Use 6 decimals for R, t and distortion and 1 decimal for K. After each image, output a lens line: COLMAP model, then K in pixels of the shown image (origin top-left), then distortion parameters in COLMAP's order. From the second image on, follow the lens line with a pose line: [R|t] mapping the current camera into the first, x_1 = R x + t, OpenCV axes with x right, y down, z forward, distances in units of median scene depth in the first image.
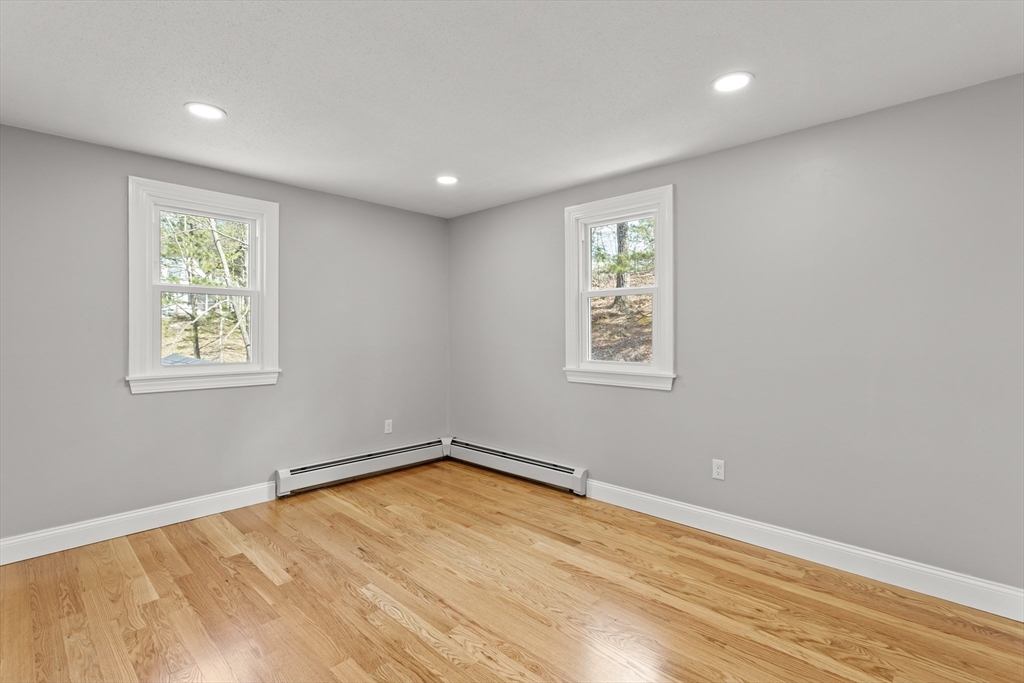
lens RADIAL K [[482.1, 0, 512.0], [0, 482.1, 337.8], [0, 0, 1]] dist [-0.002084, -0.000146]
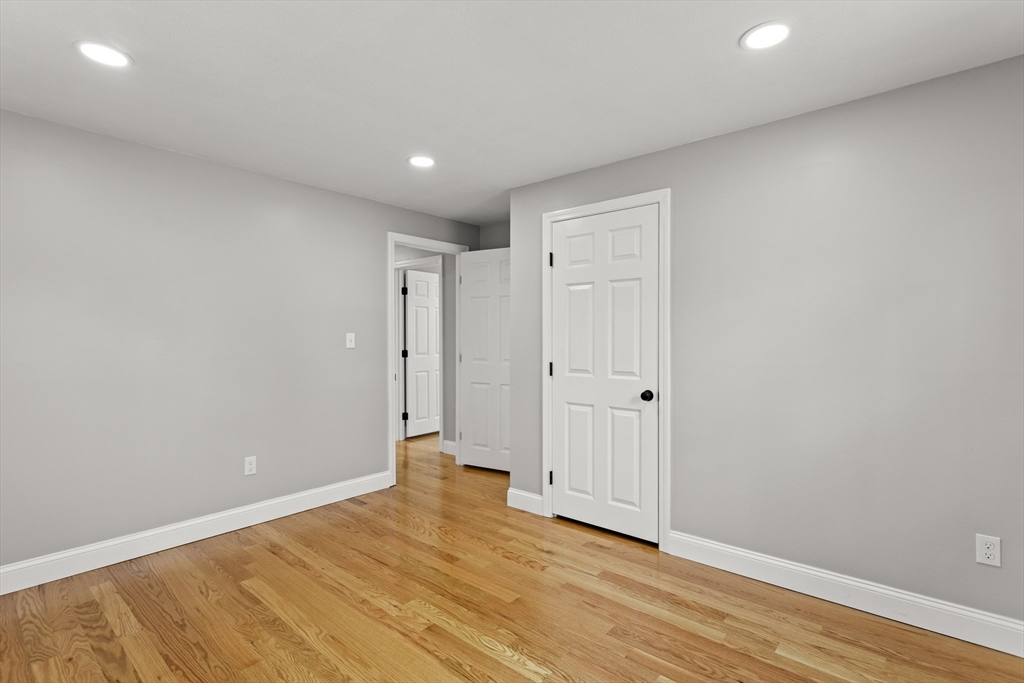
lens RADIAL K [[482.1, 0, 511.8], [0, 482.1, 340.1], [0, 0, 1]] dist [-0.002084, -0.000146]
pose [[-0.998218, -0.000473, -0.059677, -0.239581], [-0.000982, 0.999963, 0.008495, -0.016778], [0.059671, 0.008539, -0.998182, 1.988780]]
